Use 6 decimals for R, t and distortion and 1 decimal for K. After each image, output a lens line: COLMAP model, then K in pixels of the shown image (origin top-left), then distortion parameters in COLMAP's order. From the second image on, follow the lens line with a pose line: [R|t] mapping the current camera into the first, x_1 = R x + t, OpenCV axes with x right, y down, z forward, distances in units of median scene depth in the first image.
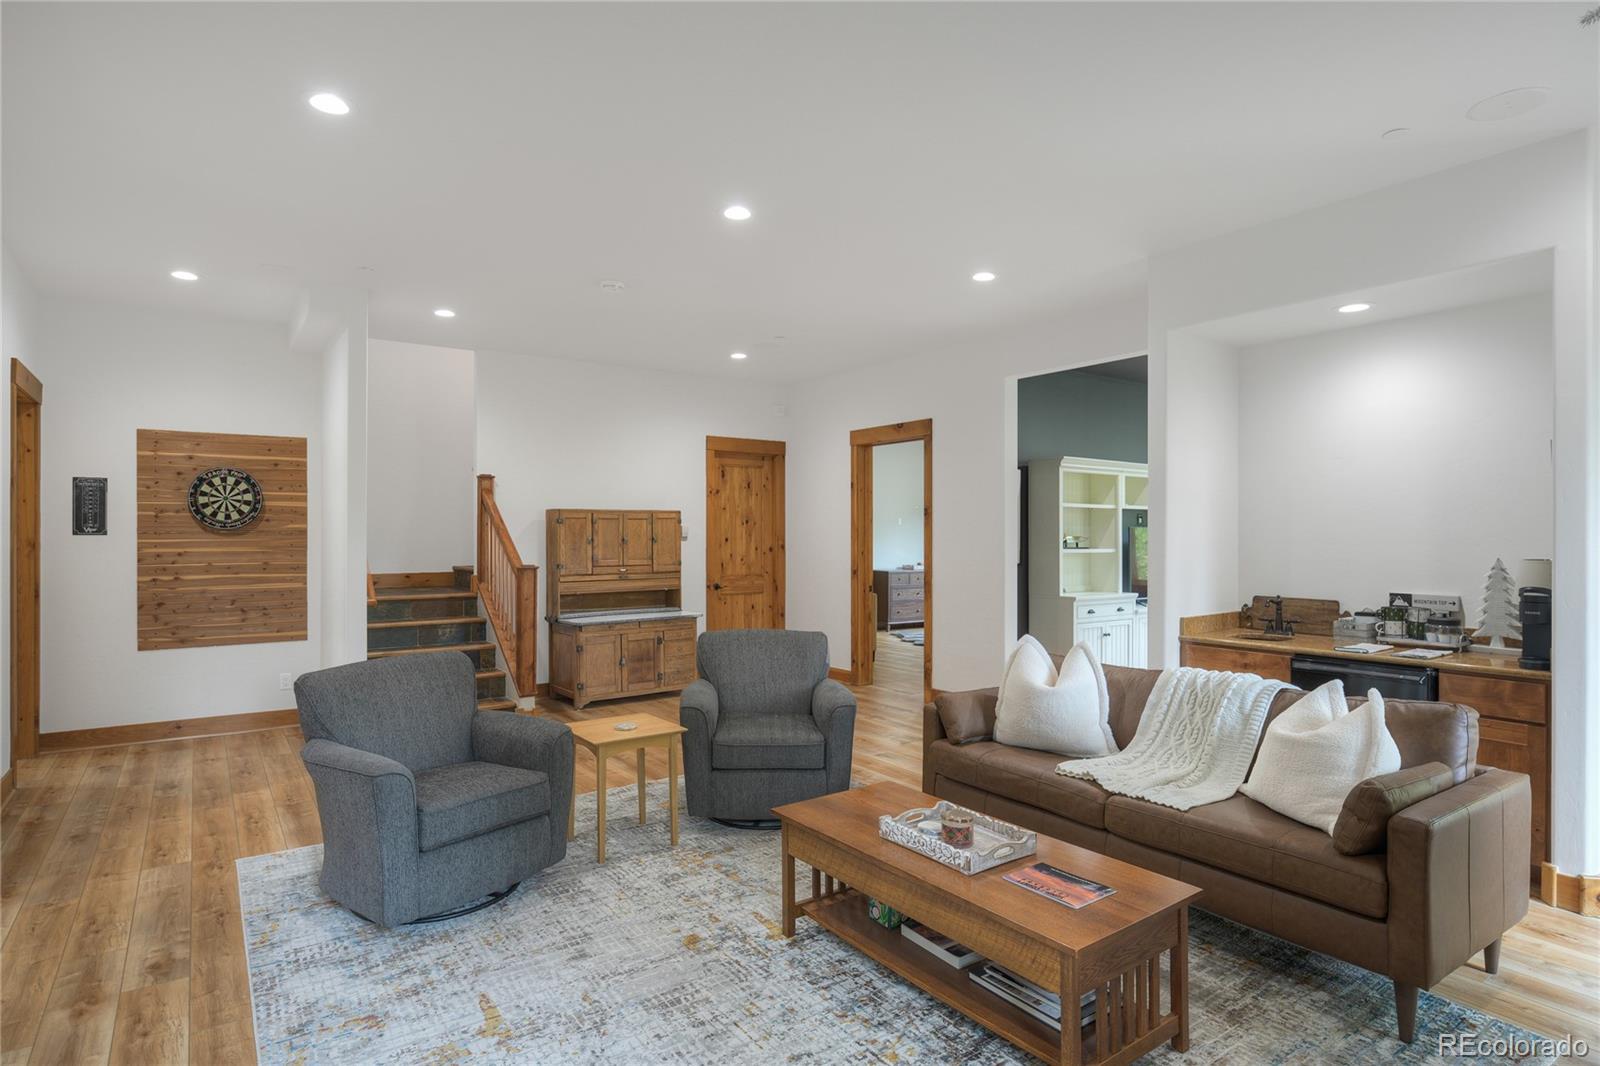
lens RADIAL K [[845.2, 0, 792.7], [0, 845.2, 534.4], [0, 0, 1]] dist [0.001361, 0.000502]
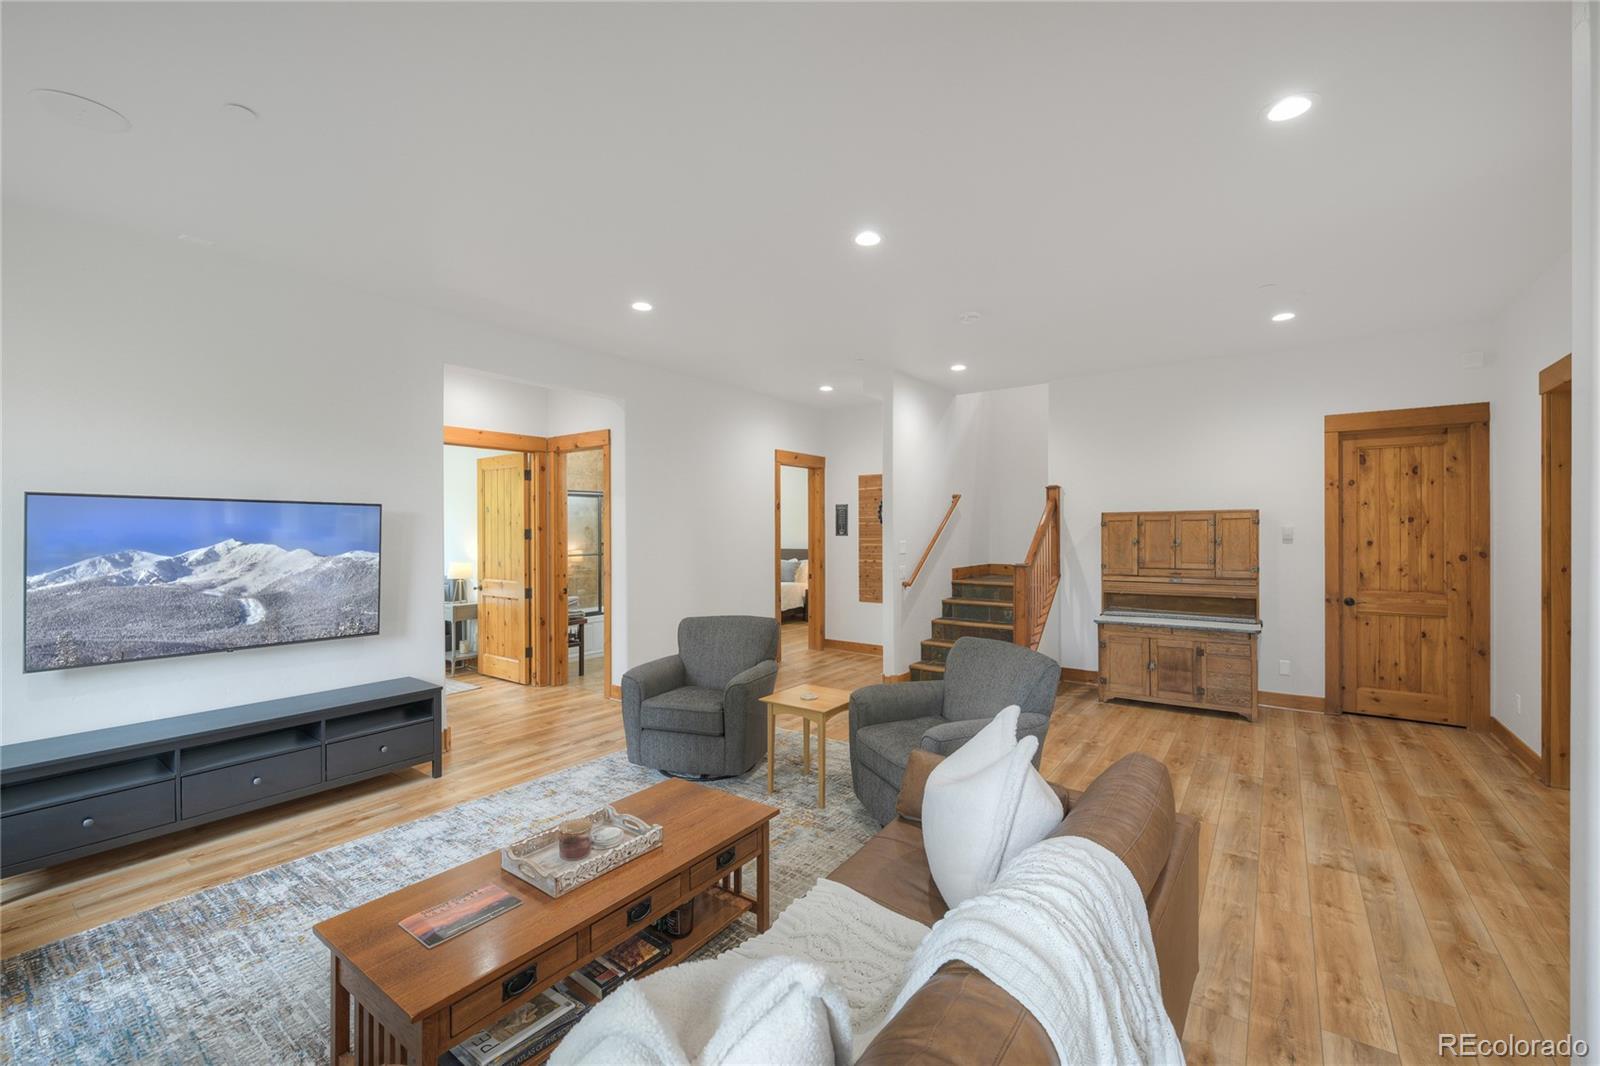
lens RADIAL K [[645.1, 0, 803.1], [0, 645.1, 534.7], [0, 0, 1]] dist [-0.003116, 0.000013]
pose [[0.320264, 0.006332, -0.947307, 0.369798], [0.004905, 0.999953, 0.008342, -0.010571], [0.947316, -0.007318, 0.320218, 0.365997]]
